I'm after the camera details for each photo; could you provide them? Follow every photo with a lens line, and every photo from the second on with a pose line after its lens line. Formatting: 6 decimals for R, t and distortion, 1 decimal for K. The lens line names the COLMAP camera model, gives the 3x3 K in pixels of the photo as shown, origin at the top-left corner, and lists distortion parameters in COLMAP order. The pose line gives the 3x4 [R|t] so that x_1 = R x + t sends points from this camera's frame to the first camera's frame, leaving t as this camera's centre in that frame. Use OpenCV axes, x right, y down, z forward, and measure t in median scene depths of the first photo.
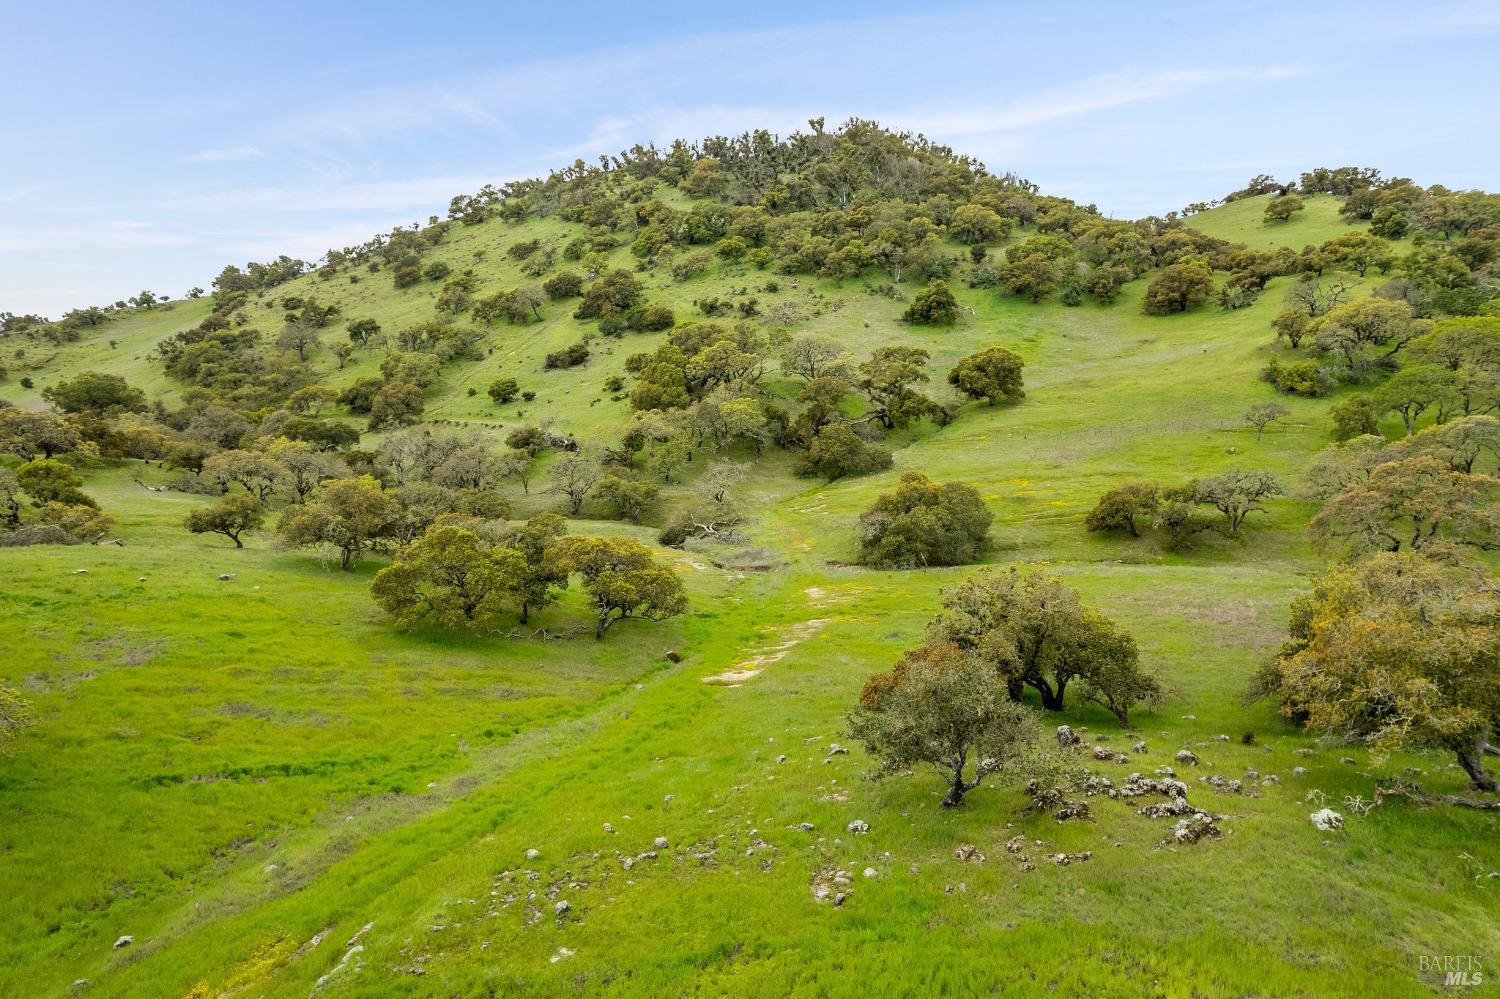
lens RADIAL K [[973.5, 0, 760.1], [0, 973.5, 505.8], [0, 0, 1]] dist [-0.076753, 0.066938]
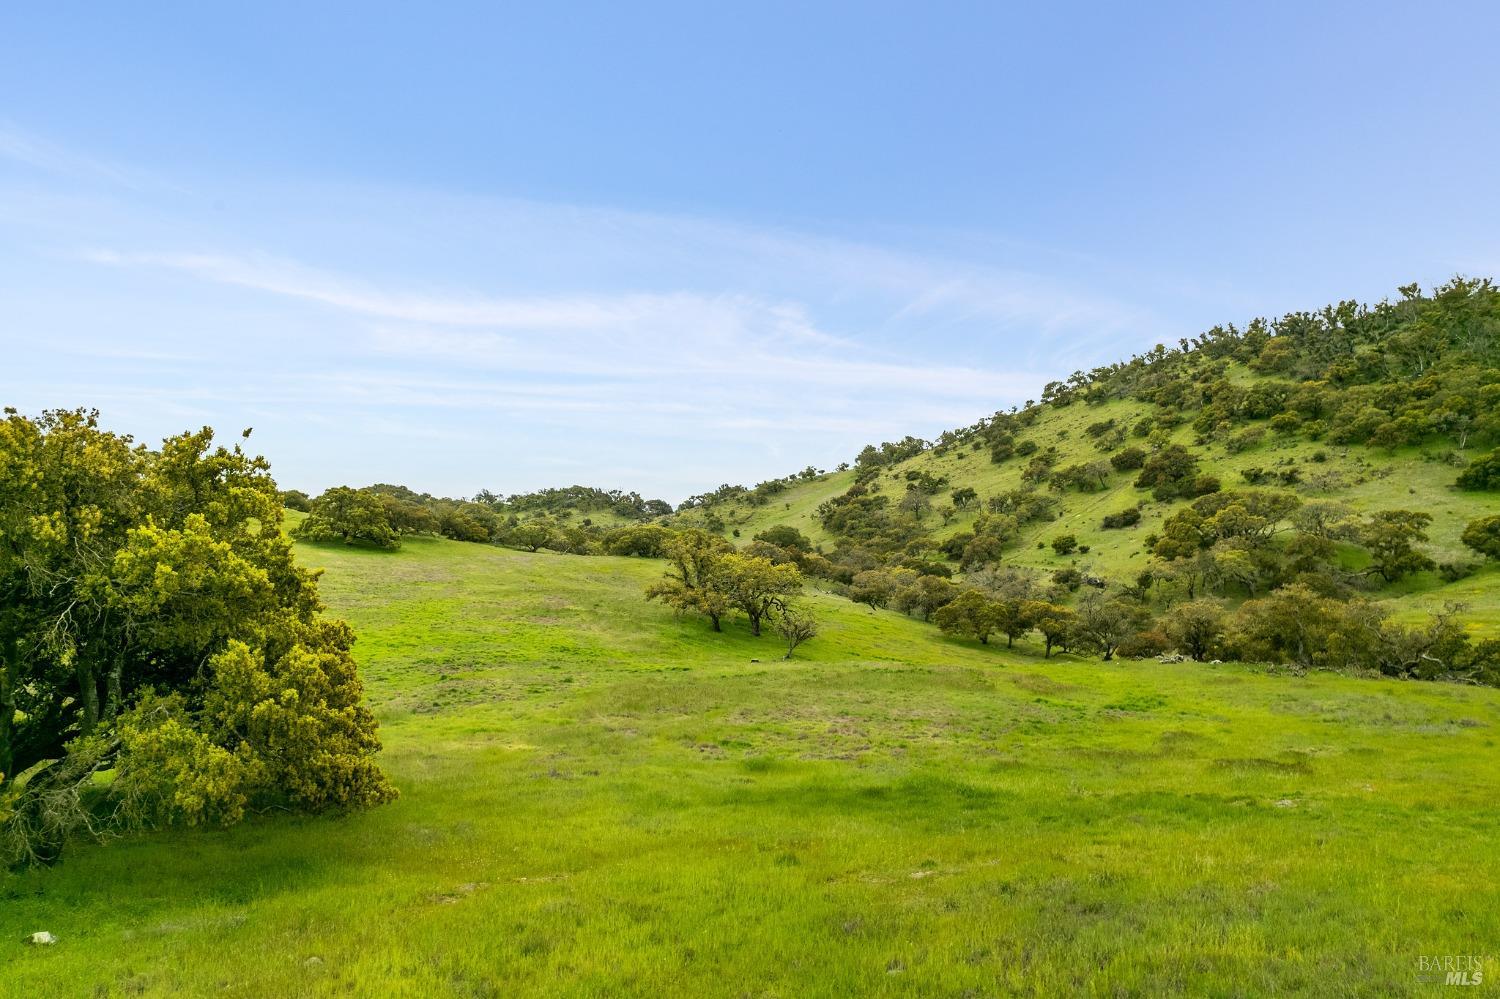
lens RADIAL K [[973.5, 0, 746.9], [0, 973.5, 503.7], [0, 0, 1]] dist [-0.076753, 0.066938]
pose [[0.815744, -0.000553, -0.578413, 0.095074], [-0.098674, 0.985208, -0.140102, 0.034417], [0.569935, 0.171362, 0.803623, -0.191395]]
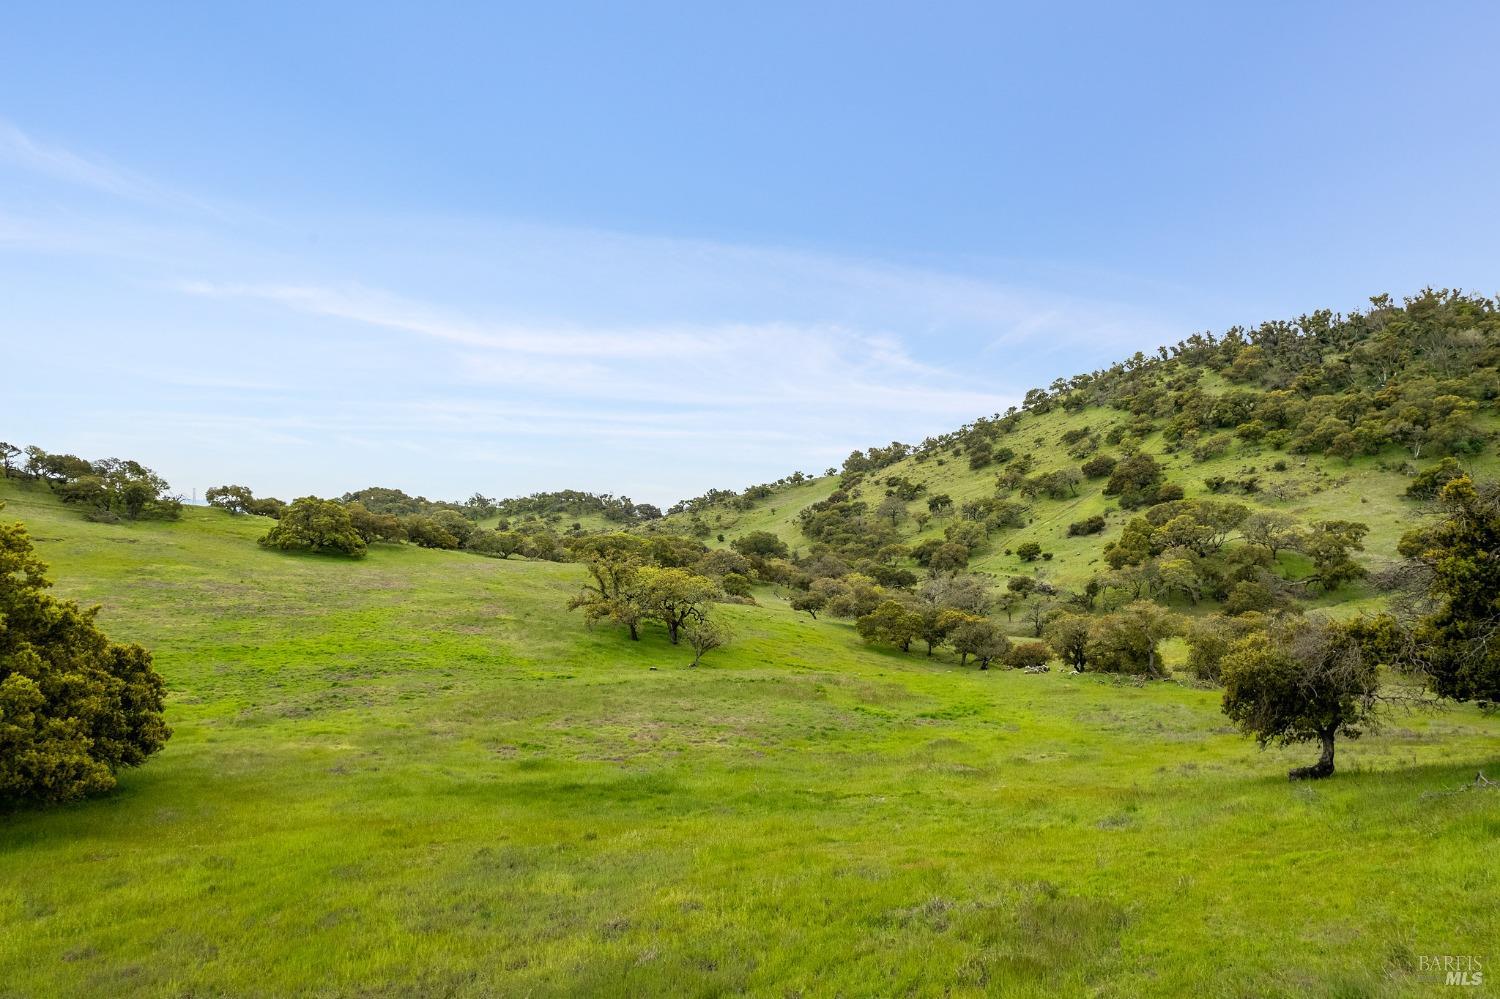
lens RADIAL K [[973.5, 0, 747.7], [0, 973.5, 506.5], [0, 0, 1]] dist [-0.076753, 0.066938]
pose [[0.815156, 0.001060, -0.579240, 0.131959], [-0.100548, 0.985076, -0.139698, 0.029146], [0.570448, 0.172117, 0.803097, -0.189525]]
